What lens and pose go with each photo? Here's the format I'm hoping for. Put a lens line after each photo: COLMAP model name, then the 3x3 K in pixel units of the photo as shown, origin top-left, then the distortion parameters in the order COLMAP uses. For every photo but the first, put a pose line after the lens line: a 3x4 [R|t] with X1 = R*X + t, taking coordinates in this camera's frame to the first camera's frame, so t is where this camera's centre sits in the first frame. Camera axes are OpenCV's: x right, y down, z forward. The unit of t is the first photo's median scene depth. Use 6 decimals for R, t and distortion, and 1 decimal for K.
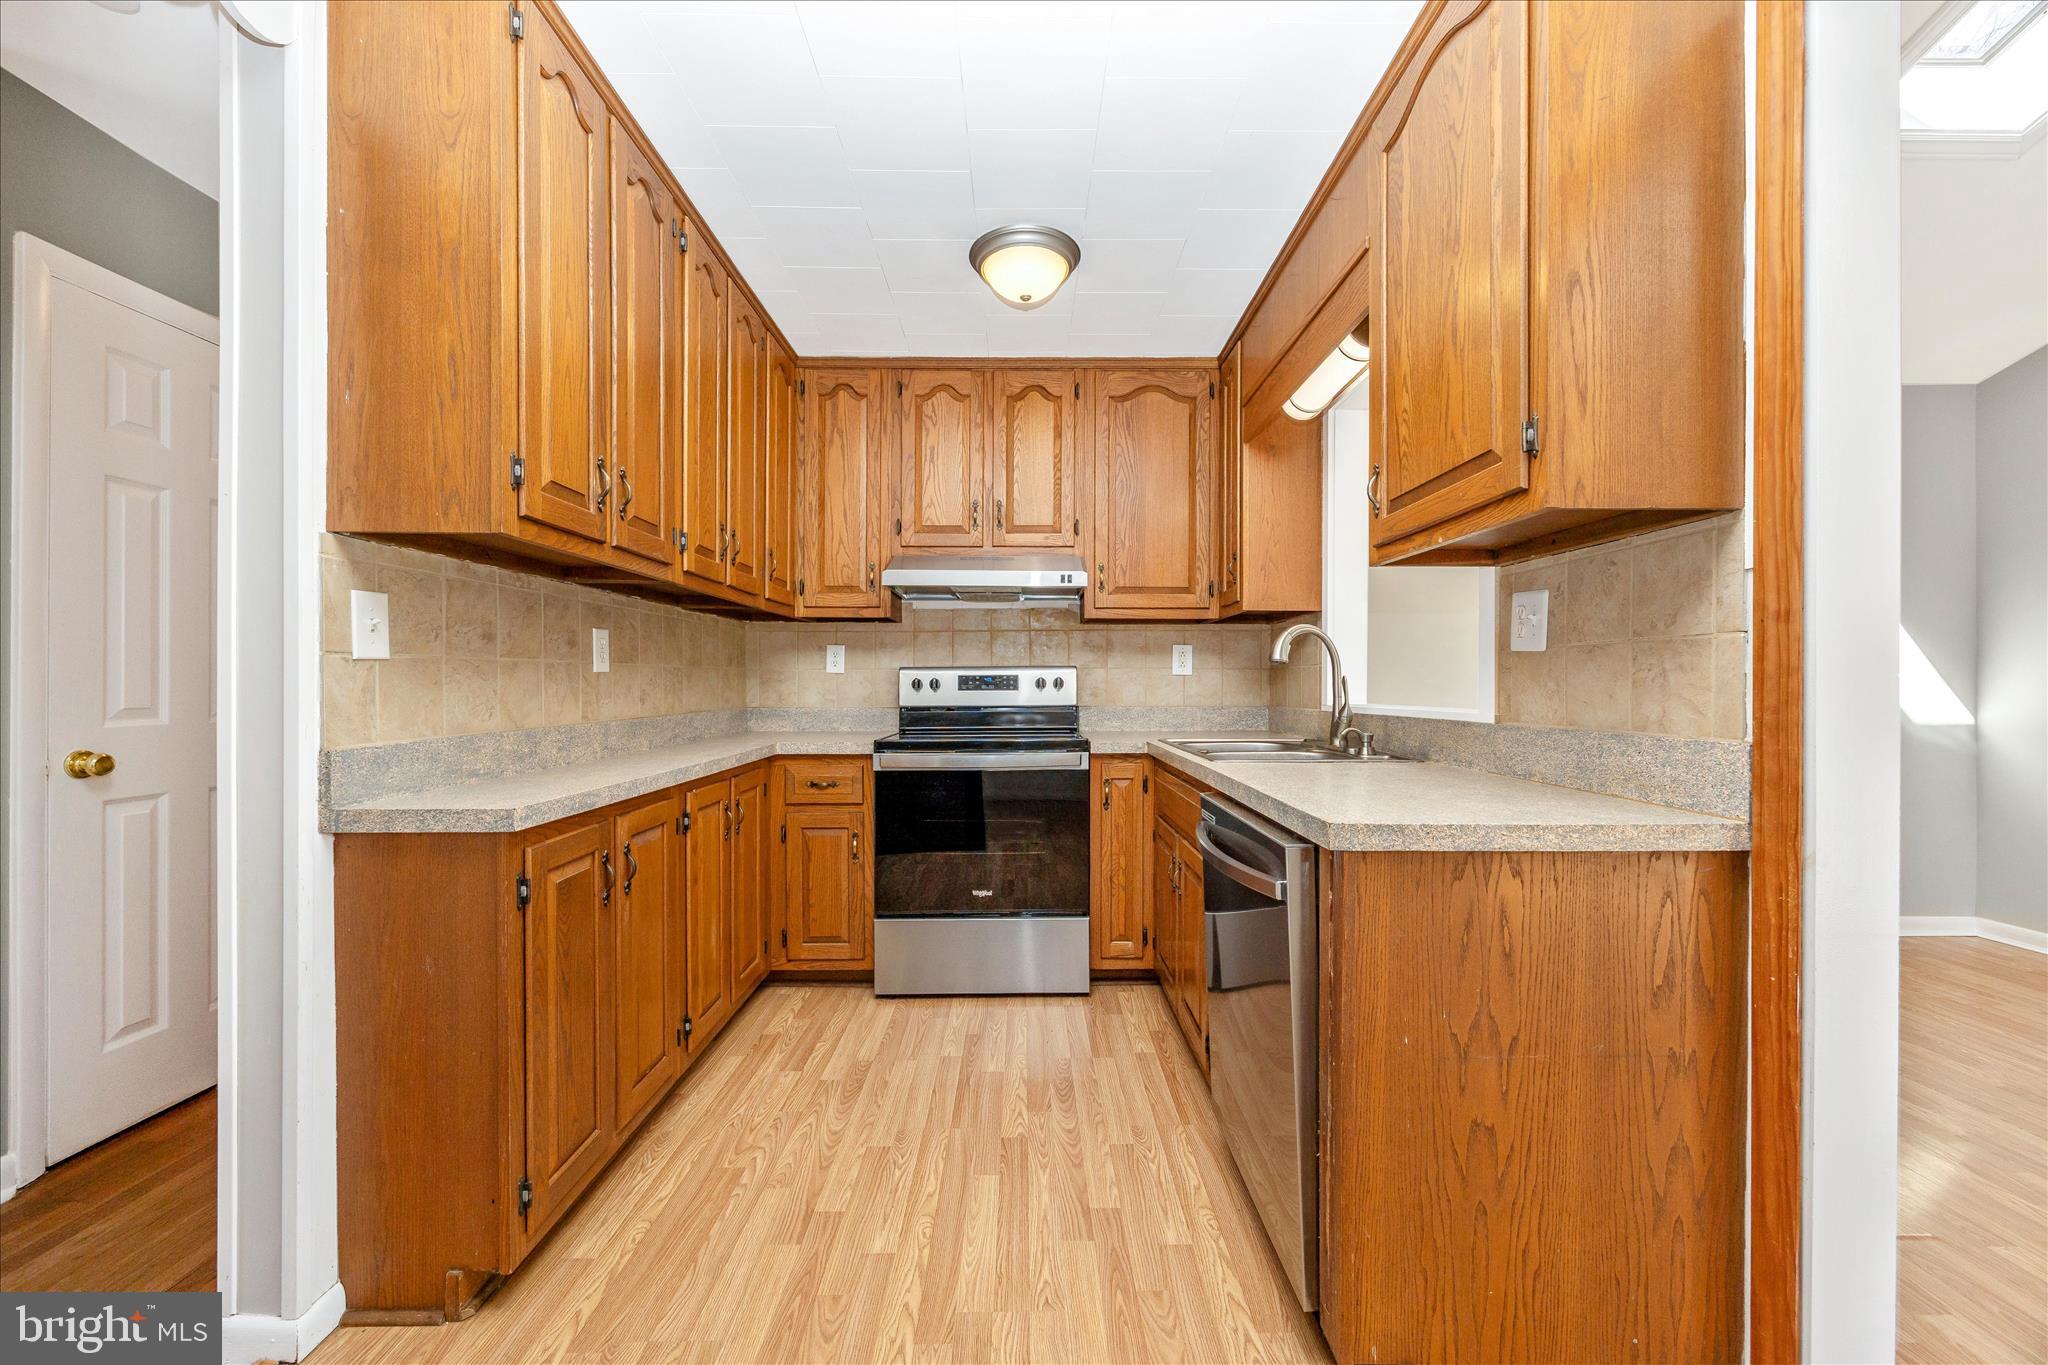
lens RADIAL K [[774.8, 0, 1021.5], [0, 774.8, 683.3], [0, 0, 1]] dist [-0.001767, -0.000164]
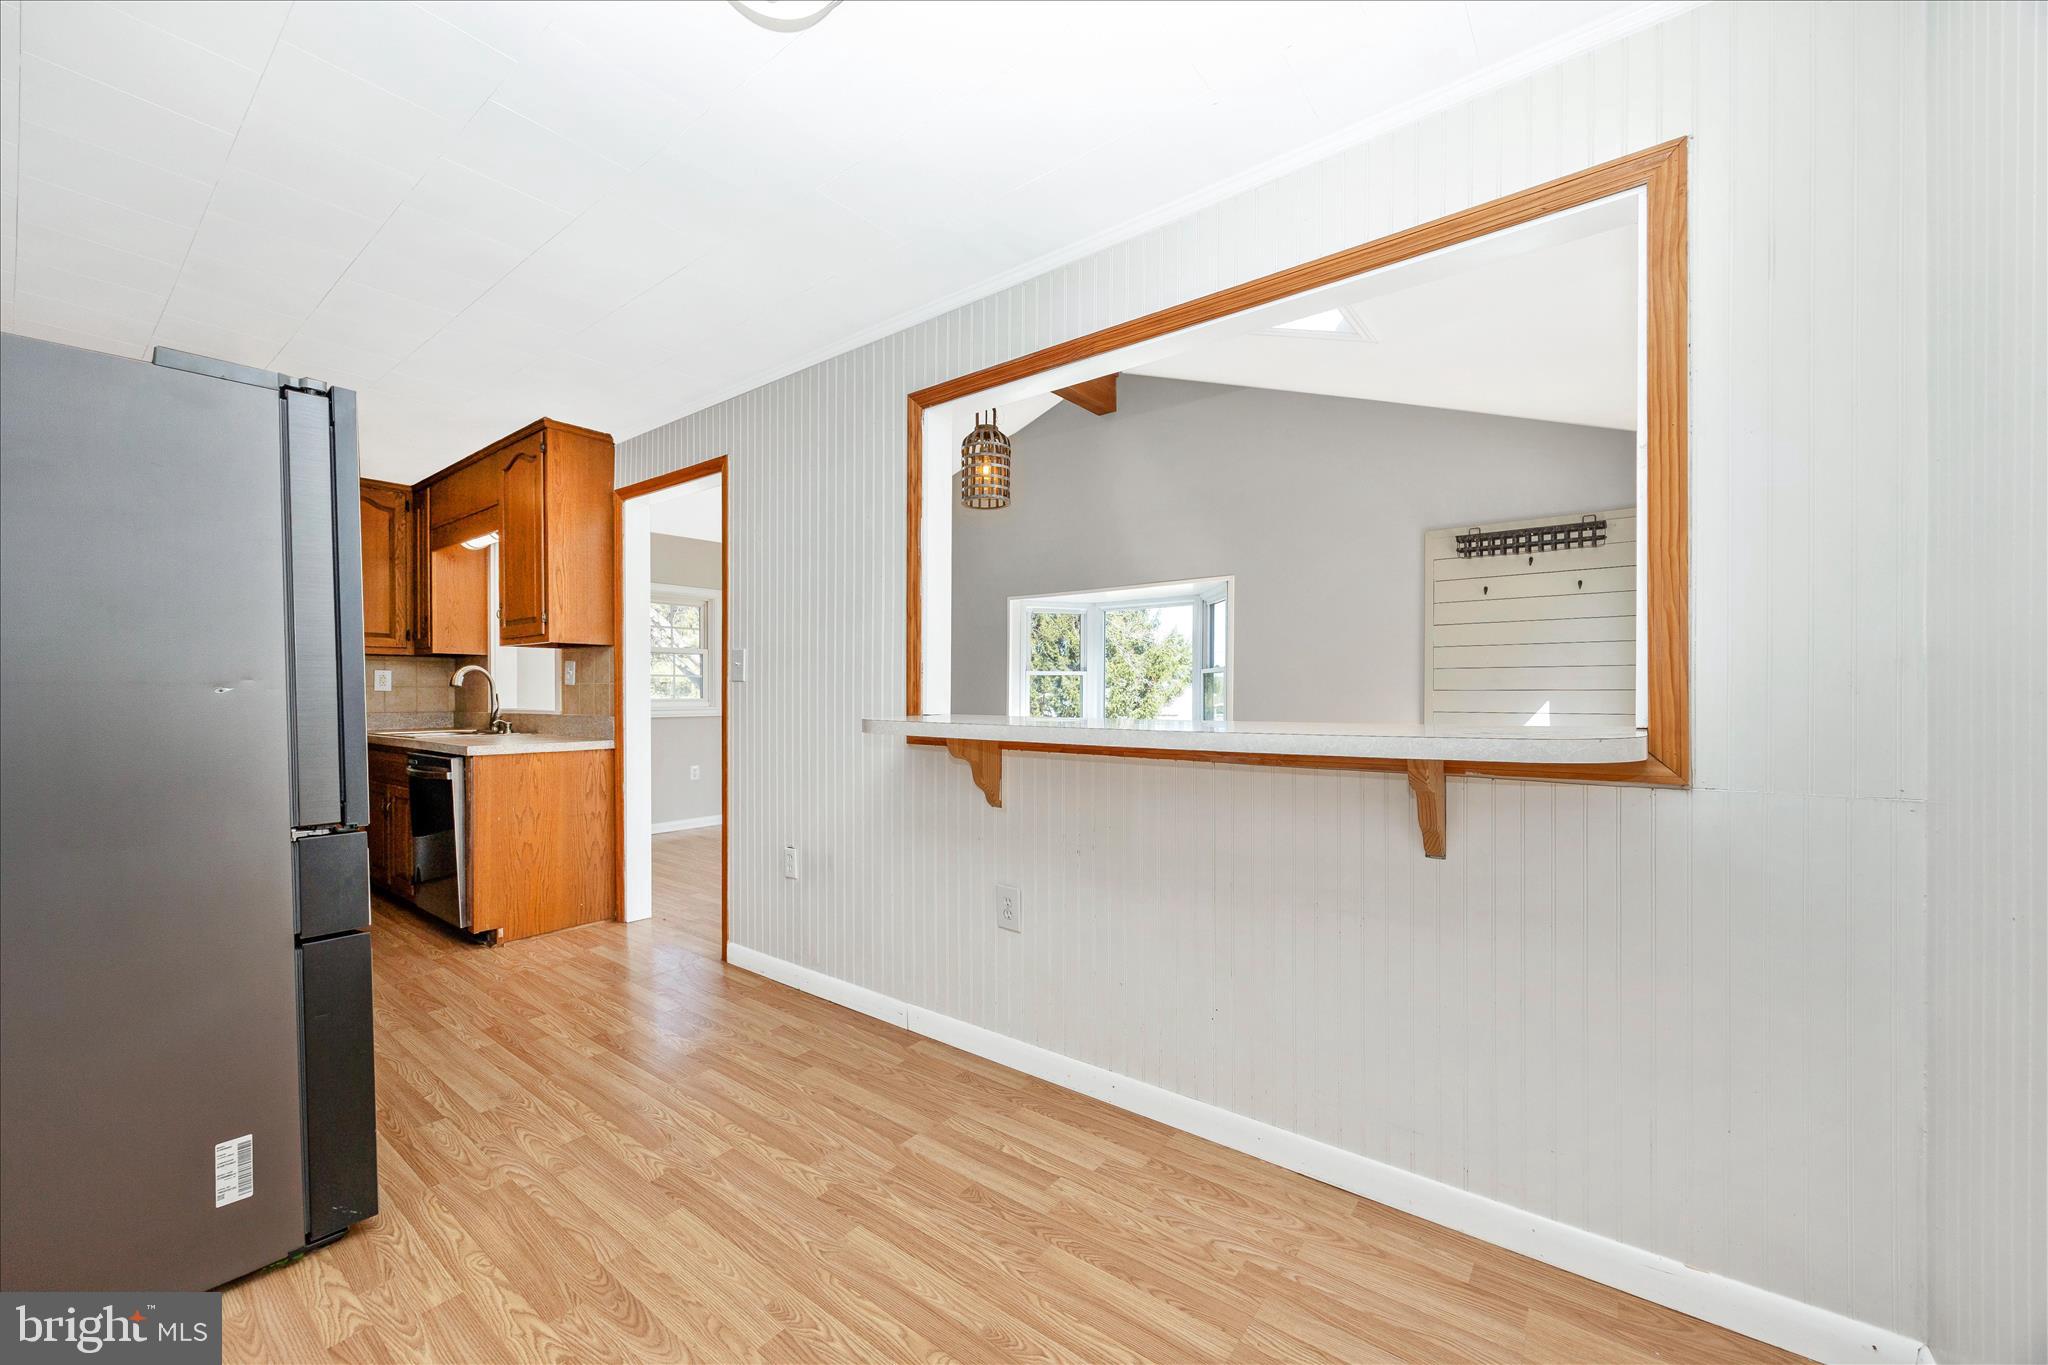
lens RADIAL K [[774.8, 0, 1020.3], [0, 774.8, 691.9], [0, 0, 1]] dist [-0.001767, -0.000164]
pose [[0.601549, -0.006918, 0.798806, -0.457549], [0.003813, 0.999976, 0.005789, -0.025613], [-0.798827, -0.000436, 0.601560, -1.628218]]
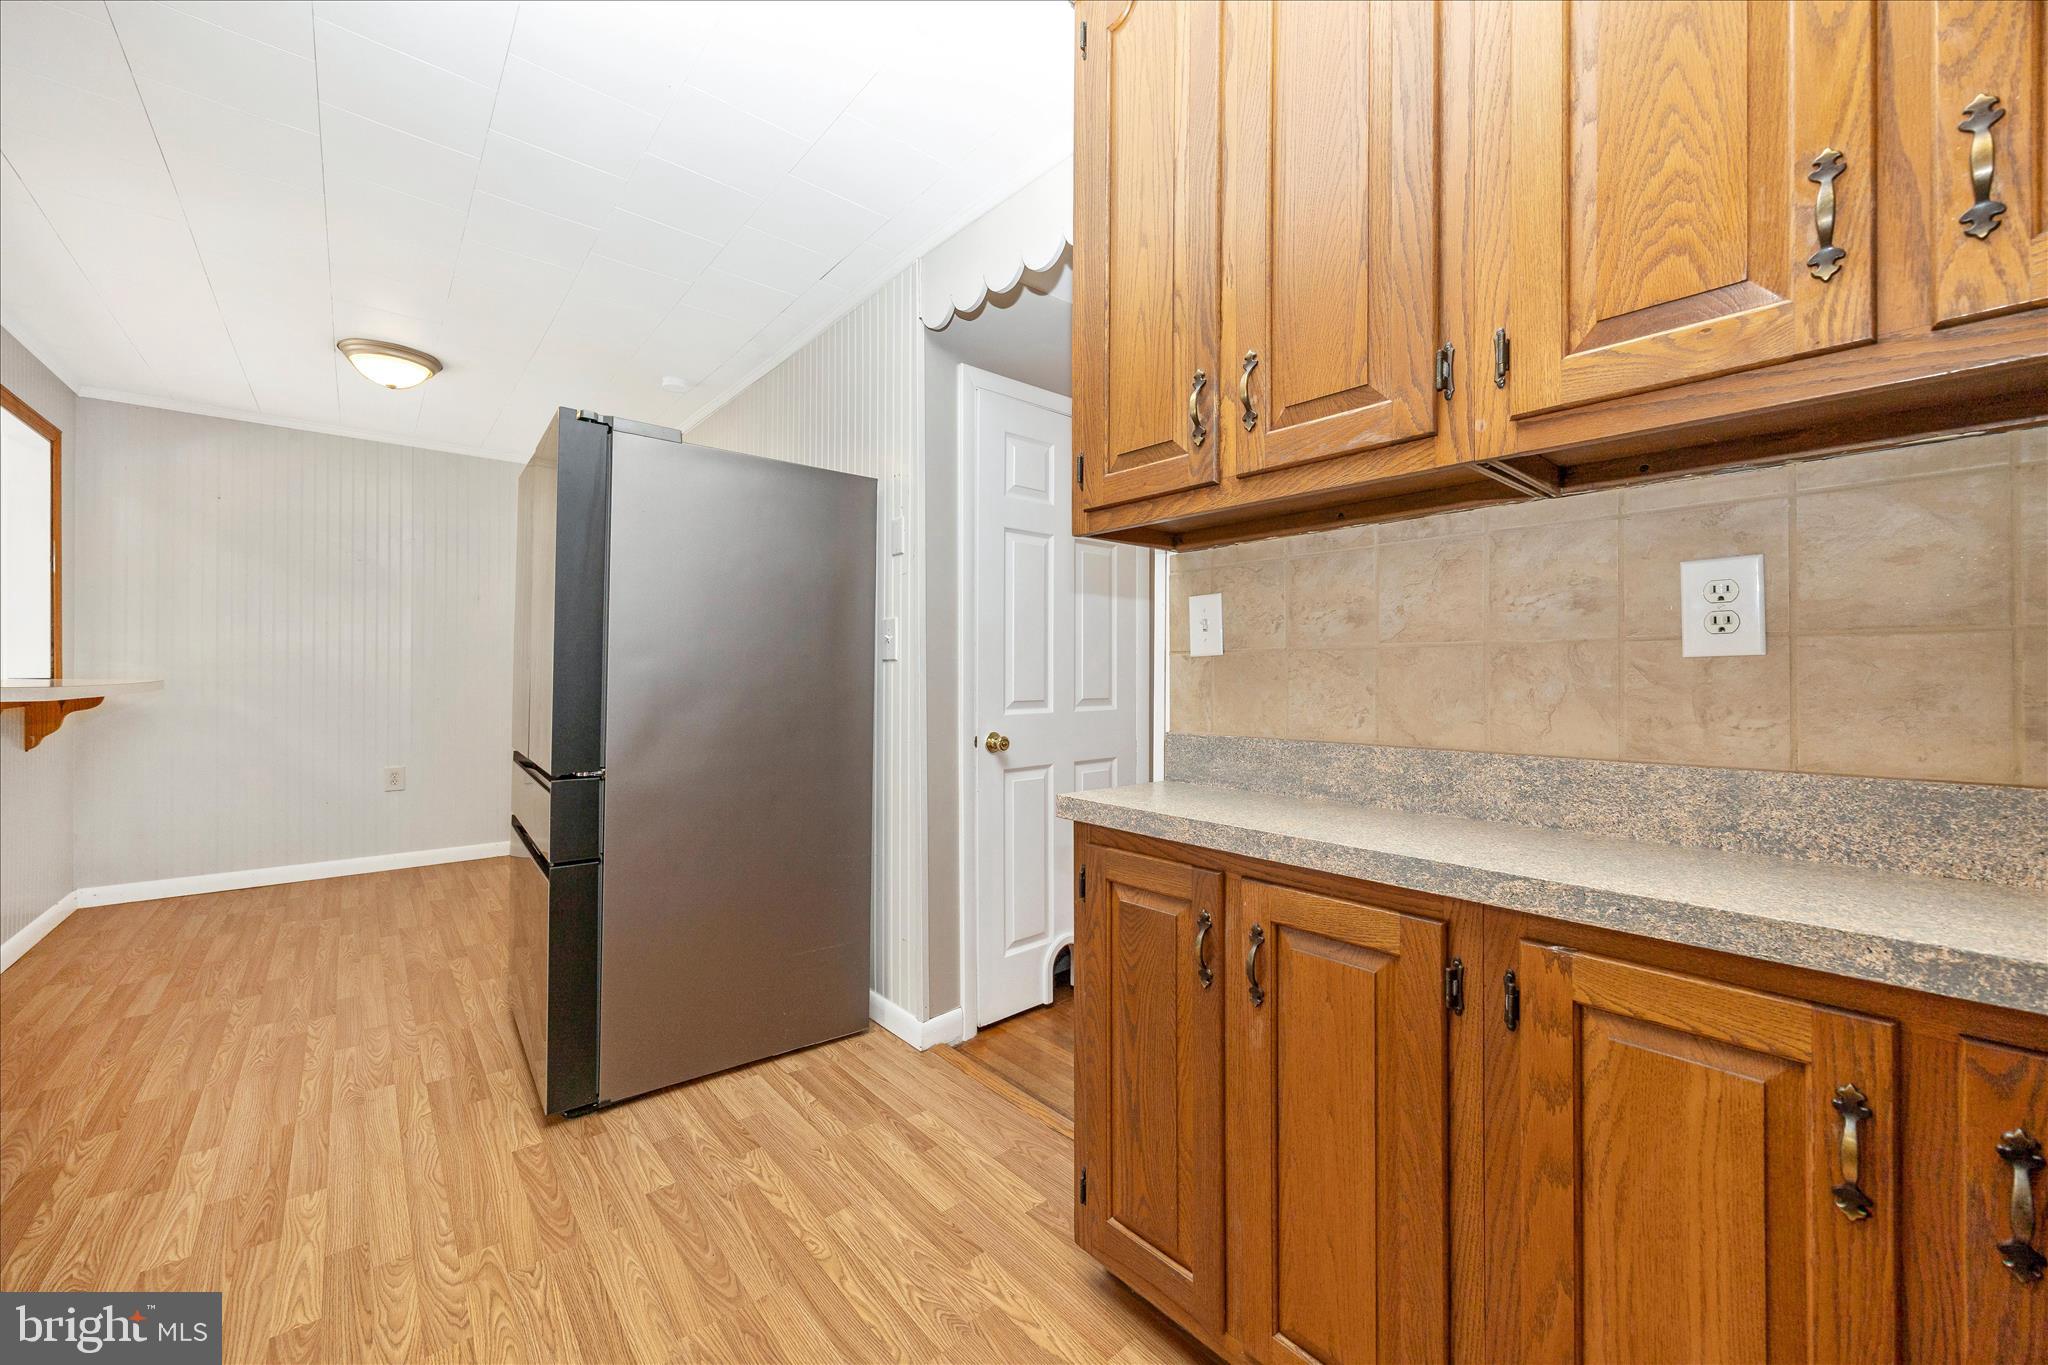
lens RADIAL K [[774.8, 0, 1019.7], [0, 774.8, 677.9], [0, 0, 1]] dist [-0.001767, -0.000164]
pose [[-0.754960, -0.007568, -0.655727, 0.062959], [-0.008095, 0.999965, -0.002221, 0.003571], [0.655721, 0.003632, -0.754995, 1.352970]]
